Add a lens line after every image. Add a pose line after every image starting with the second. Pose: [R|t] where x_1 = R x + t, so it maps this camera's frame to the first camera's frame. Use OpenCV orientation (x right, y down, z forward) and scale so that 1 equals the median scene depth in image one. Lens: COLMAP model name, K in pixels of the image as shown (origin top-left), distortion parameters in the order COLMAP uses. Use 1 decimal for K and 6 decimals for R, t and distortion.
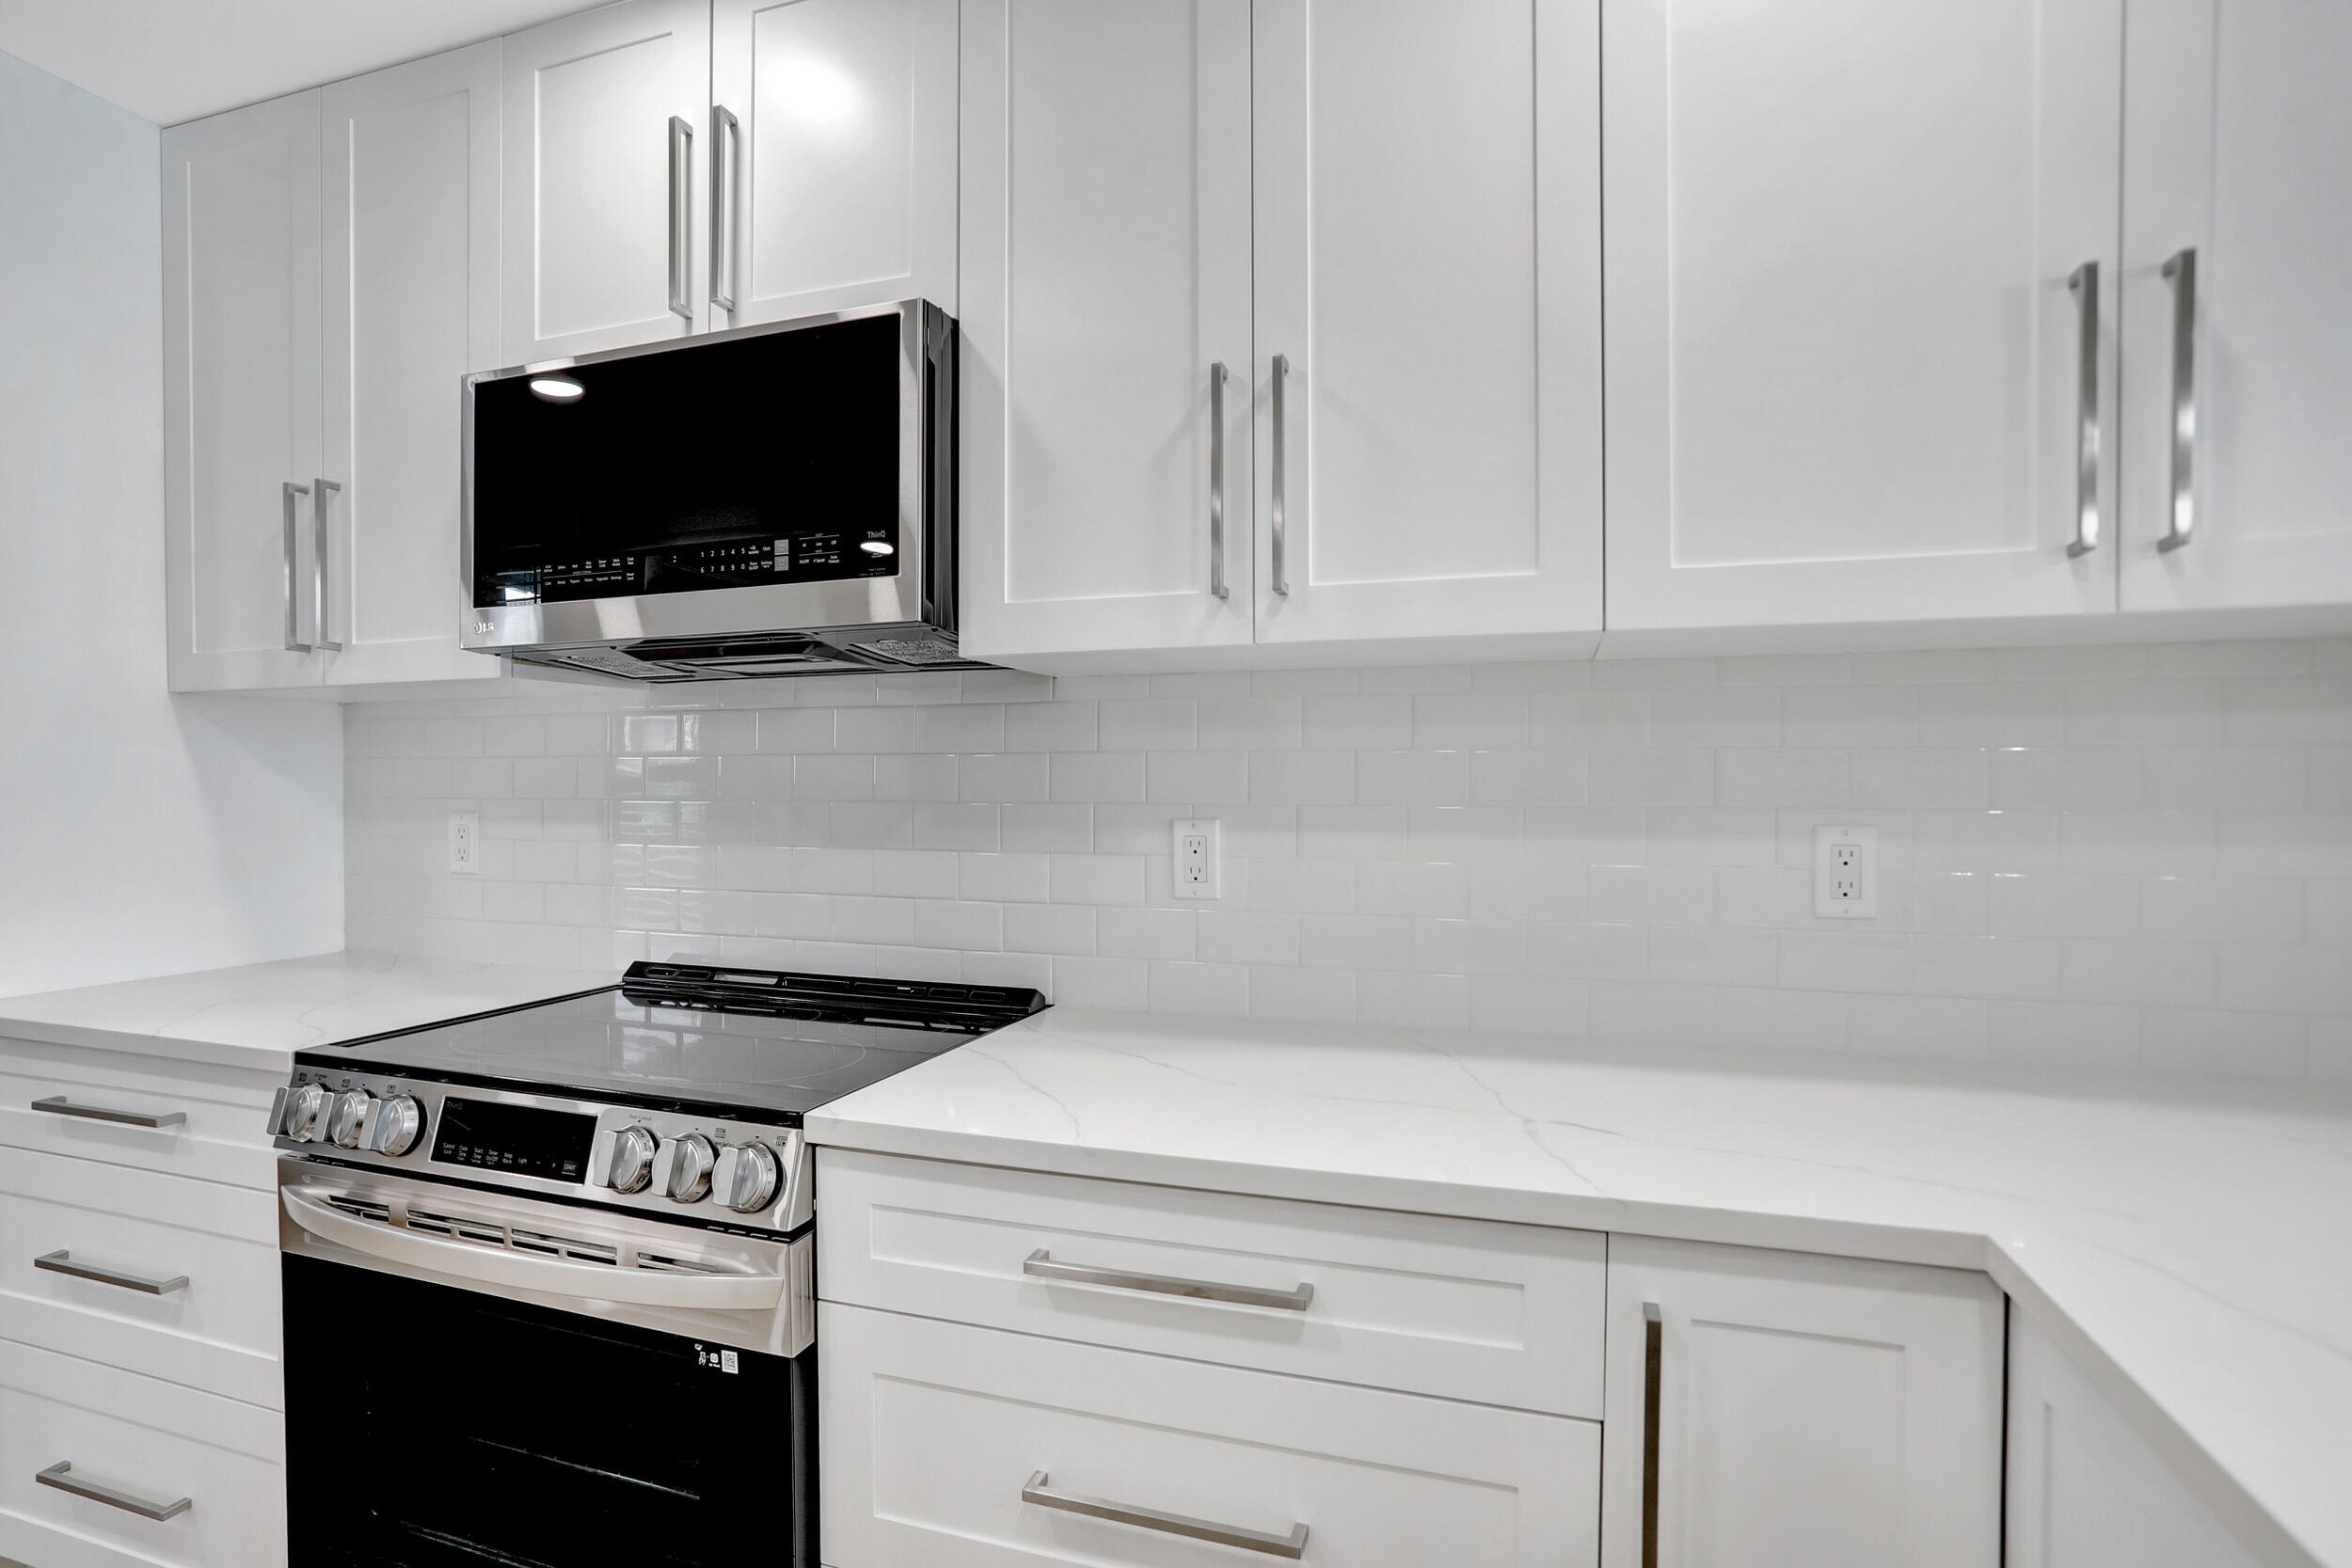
lens RADIAL K [[1241.2, 0, 1096.1], [0, 1241.2, 773.9], [0, 0, 1]] dist [-0.065894, 0.053102]
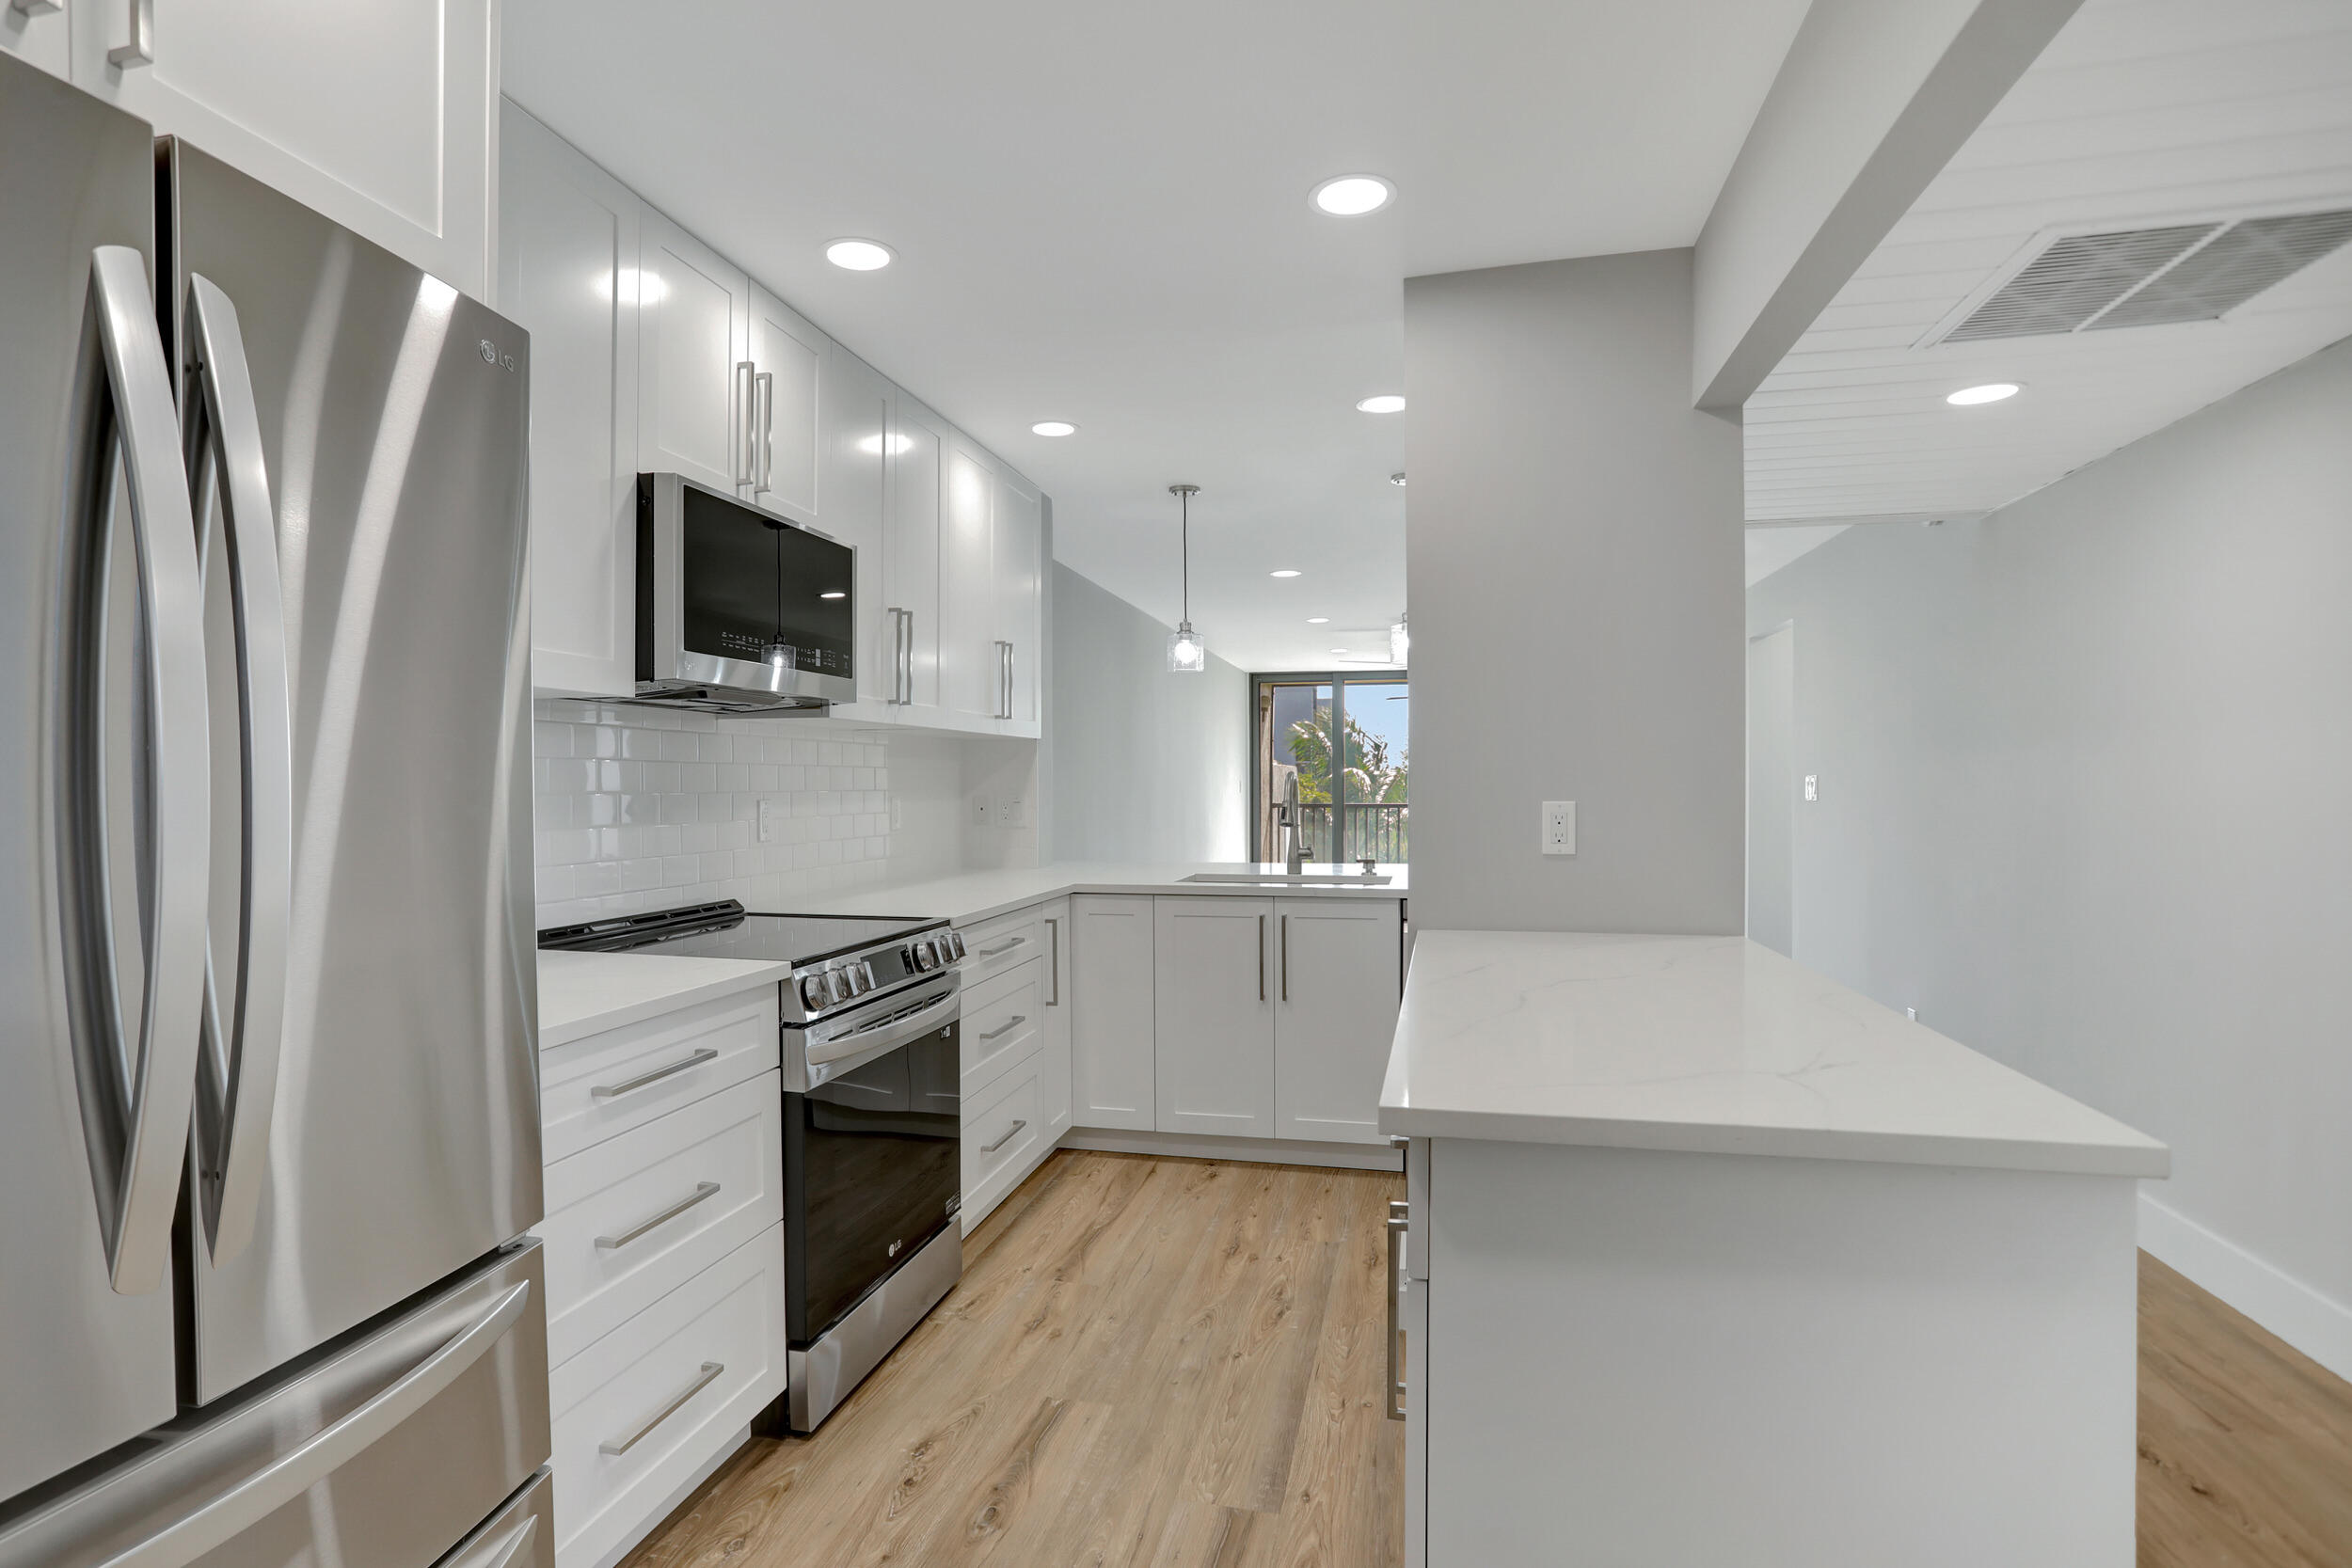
lens RADIAL K [[1202.0, 0, 1129.9], [0, 1202.0, 793.5], [0, 0, 1]] dist [-0.001470, -0.000192]
pose [[-0.108379, -0.008021, 0.994077, -2.085971], [-0.008348, 0.999940, 0.007158, 0.009702], [-0.994075, -0.007523, -0.108439, 0.723572]]
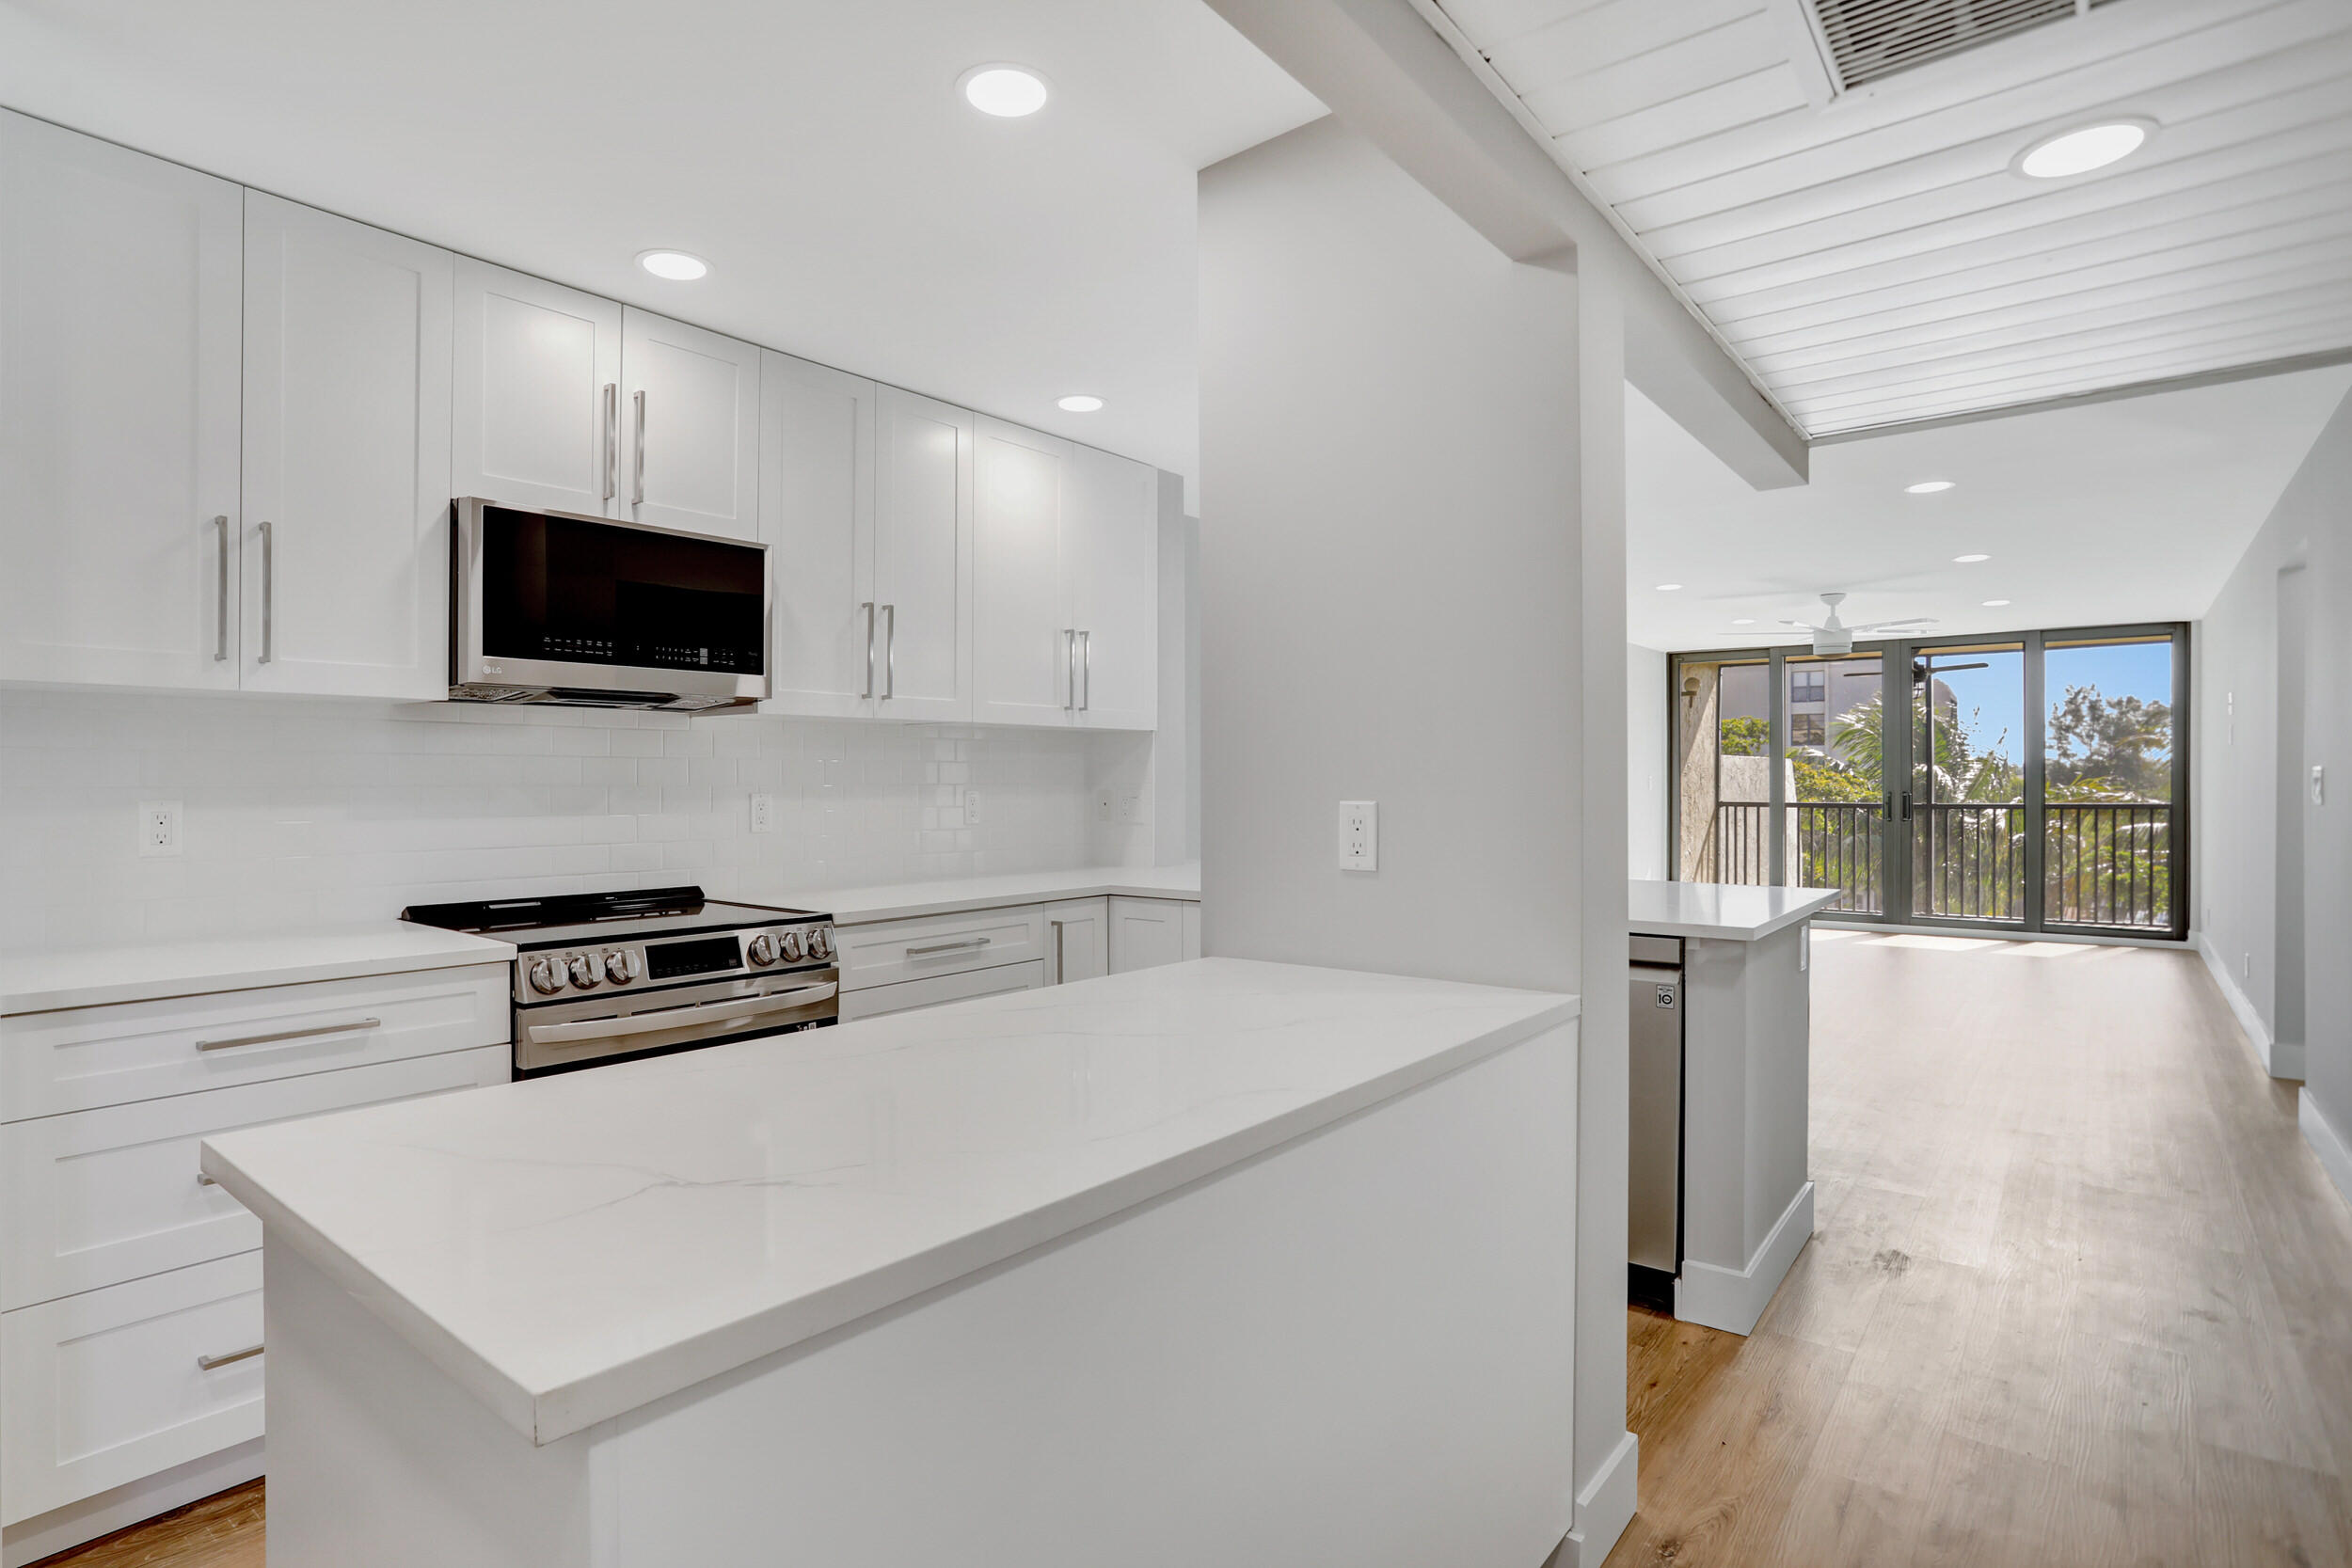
lens RADIAL K [[1186.9, 0, 1123.3], [0, 1186.9, 784.2], [0, 0, 1]] dist [-0.057430, 0.027592]
pose [[0.337295, -0.003923, 0.941391, -1.755498], [-0.008591, 0.999937, 0.007244, 0.003498], [-0.941360, -0.010531, 0.337240, -0.237931]]
